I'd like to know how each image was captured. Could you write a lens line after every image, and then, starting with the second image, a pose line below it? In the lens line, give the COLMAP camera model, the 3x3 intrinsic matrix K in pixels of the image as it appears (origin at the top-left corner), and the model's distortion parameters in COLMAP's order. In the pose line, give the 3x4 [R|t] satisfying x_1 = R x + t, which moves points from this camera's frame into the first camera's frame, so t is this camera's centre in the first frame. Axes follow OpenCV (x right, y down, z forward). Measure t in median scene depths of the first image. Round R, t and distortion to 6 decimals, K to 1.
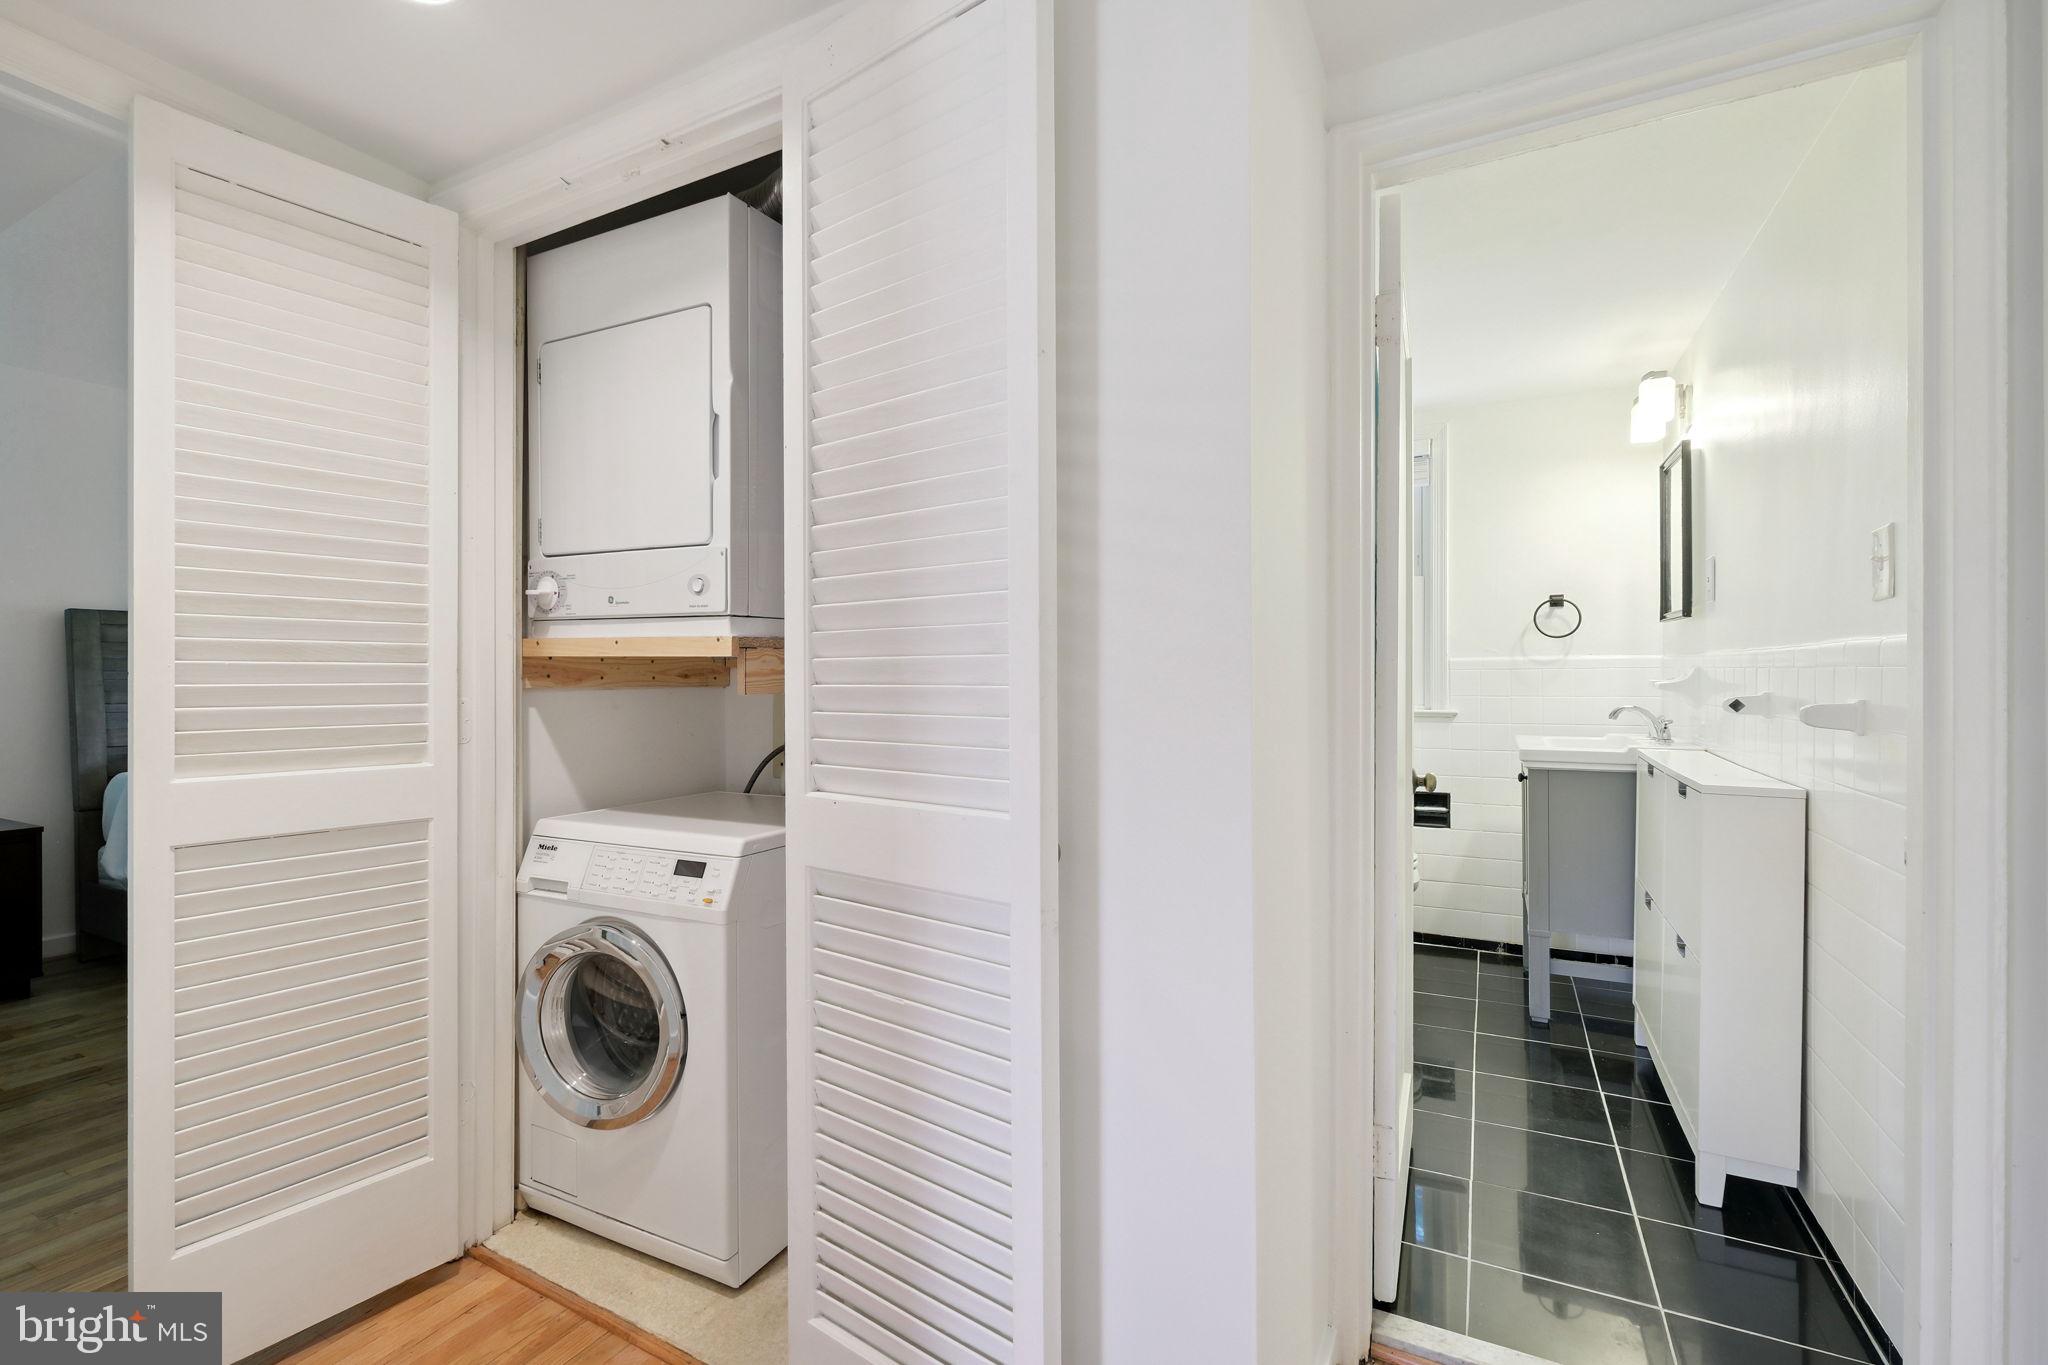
lens RADIAL K [[892.7, 0, 1025.9], [0, 892.7, 678.6], [0, 0, 1]] dist [-0.002496, -0.001027]
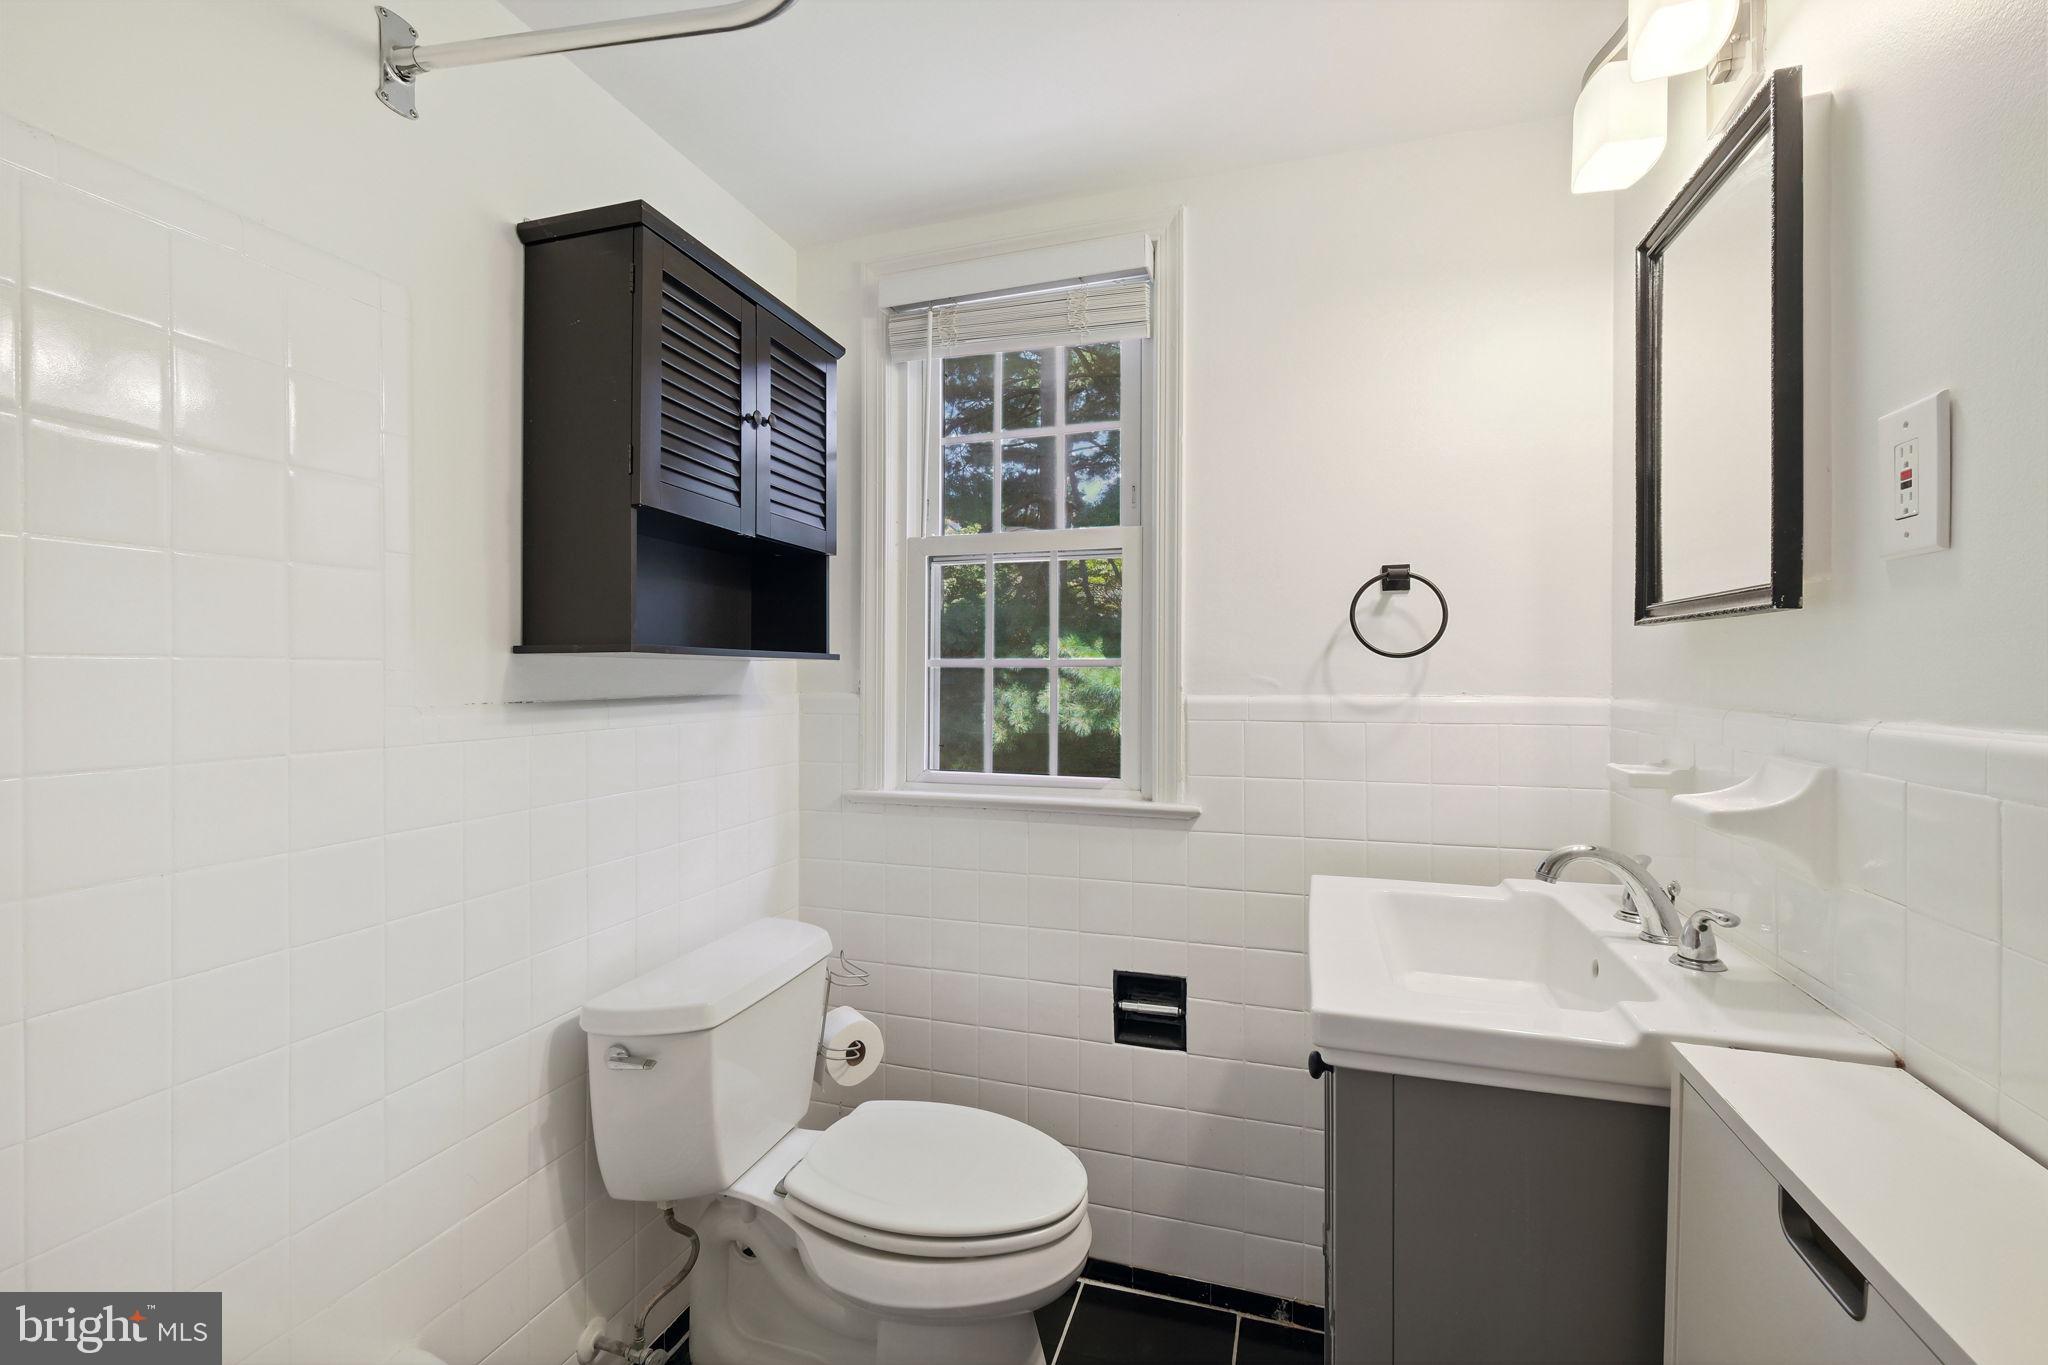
lens RADIAL K [[892.7, 0, 1018.8], [0, 892.7, 679.3], [0, 0, 1]] dist [-0.002496, -0.001027]
pose [[0.985758, 0.004559, 0.168107, 0.322446], [-0.004471, 0.999990, -0.000907, -0.032687], [-0.168109, 0.000142, 0.985768, 0.572686]]
